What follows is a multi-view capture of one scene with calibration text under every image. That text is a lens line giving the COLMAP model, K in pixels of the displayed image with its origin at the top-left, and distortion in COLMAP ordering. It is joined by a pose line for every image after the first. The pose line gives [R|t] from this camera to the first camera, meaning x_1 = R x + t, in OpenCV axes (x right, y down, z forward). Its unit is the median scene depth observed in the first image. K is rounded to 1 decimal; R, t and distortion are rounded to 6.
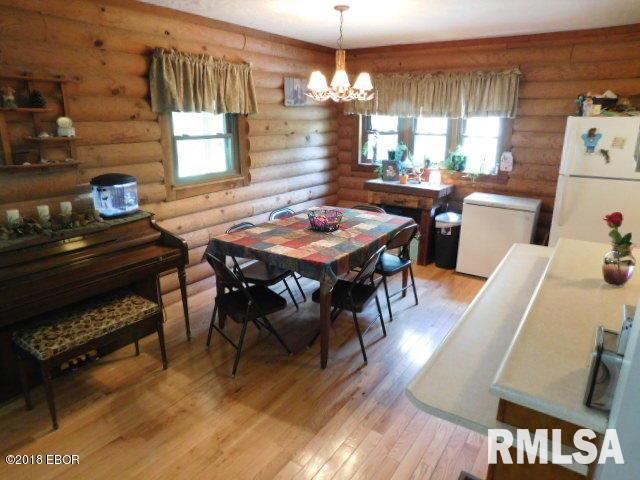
lens RADIAL K [[421.0, 0, 316.2], [0, 421.0, 236.7], [0, 0, 1]] dist [-0.041434, 0.021784]
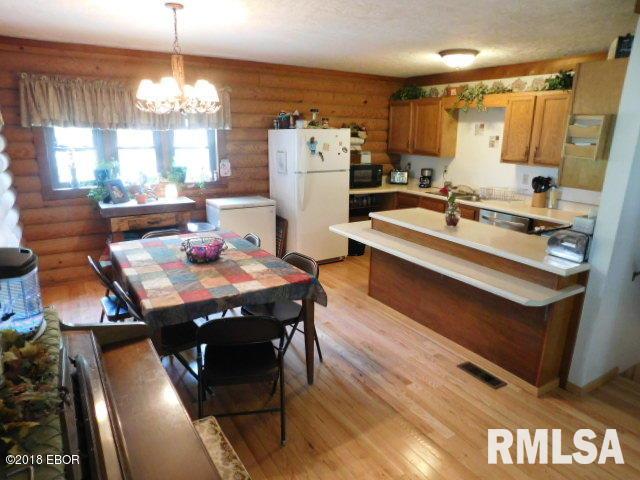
lens RADIAL K [[421.0, 0, 314.5], [0, 421.0, 239.6], [0, 0, 1]] dist [-0.041434, 0.021784]
pose [[0.434419, -0.230974, 0.870593, -0.876591], [0.240322, 0.961245, 0.135105, -0.168495], [-0.868058, 0.150530, 0.473091, 0.535665]]
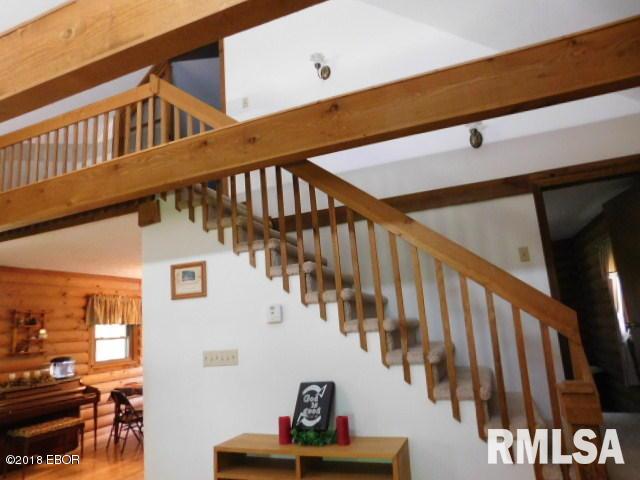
lens RADIAL K [[421.0, 0, 318.1], [0, 421.0, 239.3], [0, 0, 1]] dist [-0.041434, 0.021784]
pose [[0.974217, -0.031734, 0.223370, 0.217651], [0.132610, 0.881524, -0.453134, 0.334790], [-0.182526, 0.471072, 0.863004, -0.959175]]
